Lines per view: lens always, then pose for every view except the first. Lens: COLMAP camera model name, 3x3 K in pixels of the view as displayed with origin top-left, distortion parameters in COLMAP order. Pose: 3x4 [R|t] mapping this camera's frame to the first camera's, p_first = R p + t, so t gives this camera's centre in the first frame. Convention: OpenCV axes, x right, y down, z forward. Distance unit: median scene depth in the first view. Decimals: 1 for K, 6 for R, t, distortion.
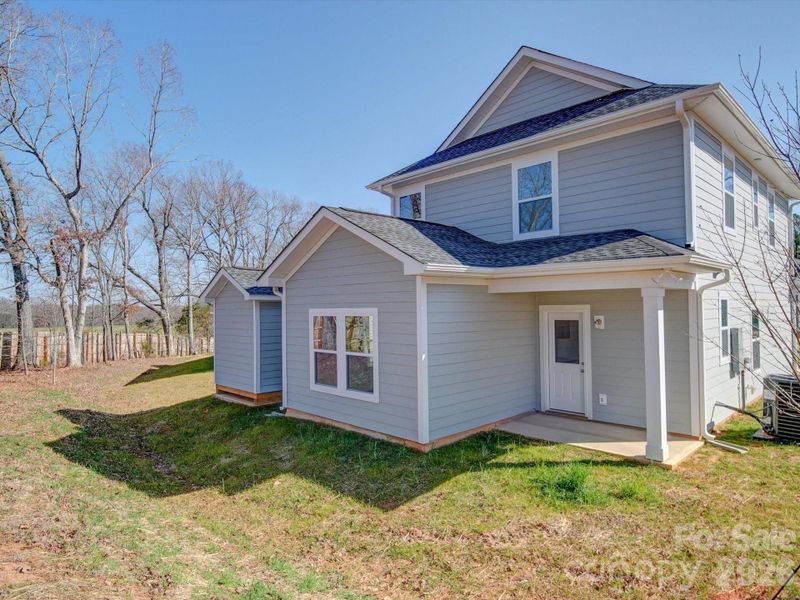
lens RADIAL K [[483.0, 0, 404.2], [0, 483.0, 300.7], [0, 0, 1]] dist [-0.000140, 0.000815]
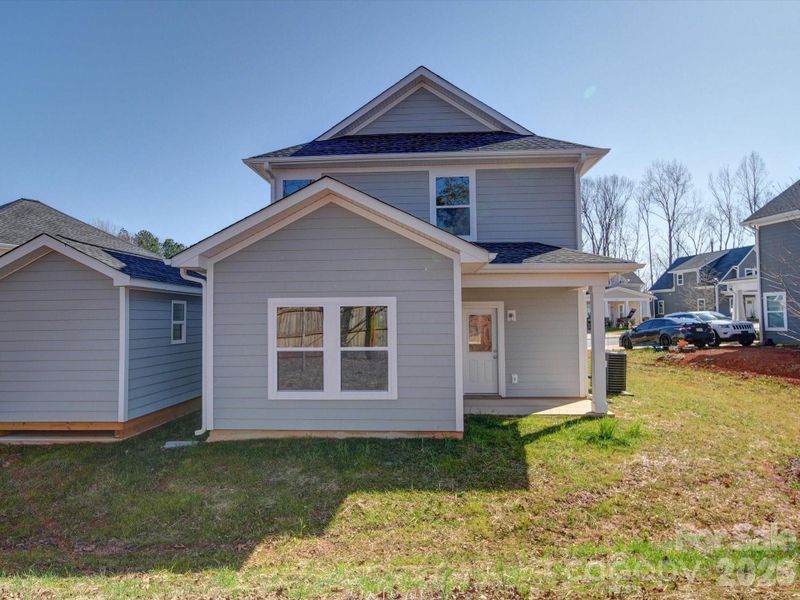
lens RADIAL K [[483.0, 0, 404.2], [0, 483.0, 300.7], [0, 0, 1]] dist [-0.000140, 0.000815]
pose [[0.737717, 0.029162, 0.674480, -0.576701], [-0.010406, 0.999439, -0.031830, 0.044719], [-0.675030, 0.016463, 0.737607, 0.259916]]
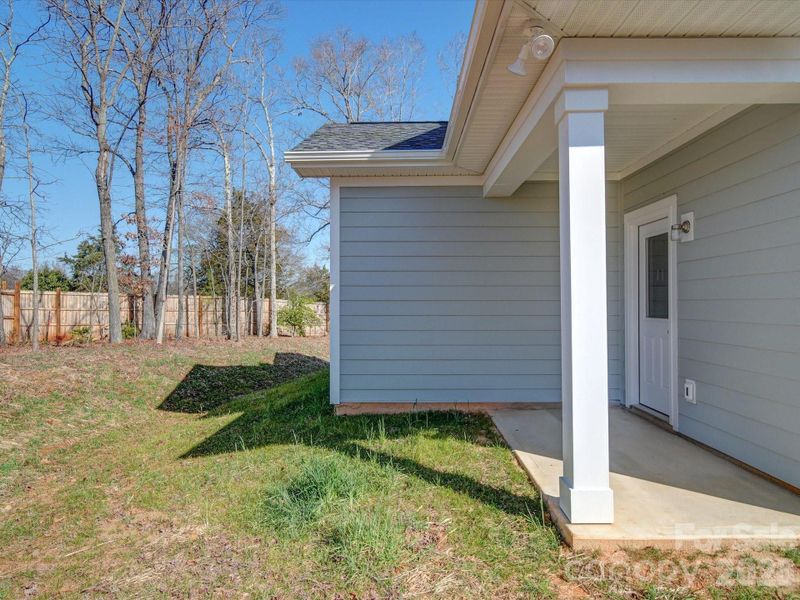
lens RADIAL K [[483.0, 0, 404.2], [0, 483.0, 300.7], [0, 0, 1]] dist [-0.000140, 0.000815]
pose [[0.706177, 0.007936, -0.707990, 0.502229], [0.007012, 0.999810, 0.018201, 0.098021], [0.708000, -0.017817, 0.705987, 0.436483]]
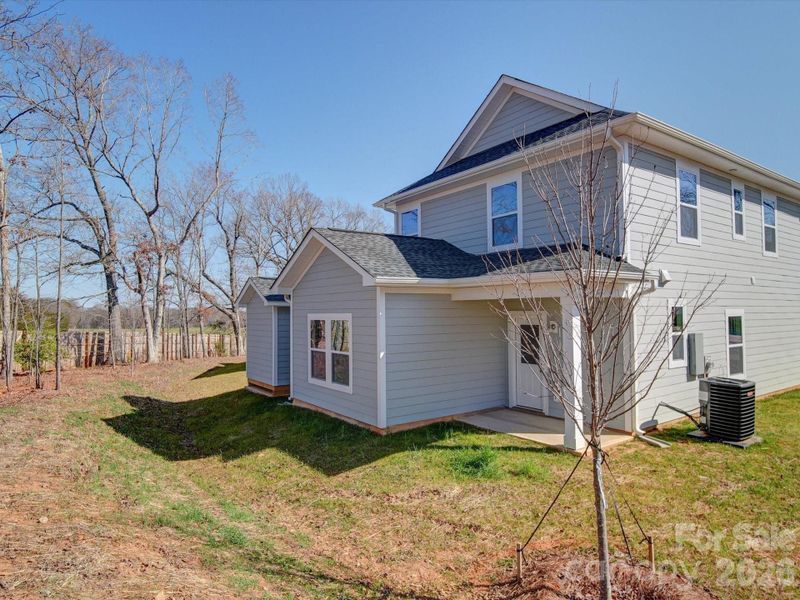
lens RADIAL K [[483.0, 0, 404.2], [0, 483.0, 300.7], [0, 0, 1]] dist [-0.000140, 0.000815]
pose [[0.989105, -0.000183, -0.147215, 0.211668], [-0.000889, 0.999974, -0.007219, -0.006575], [0.147212, 0.007271, 0.989078, -0.130500]]
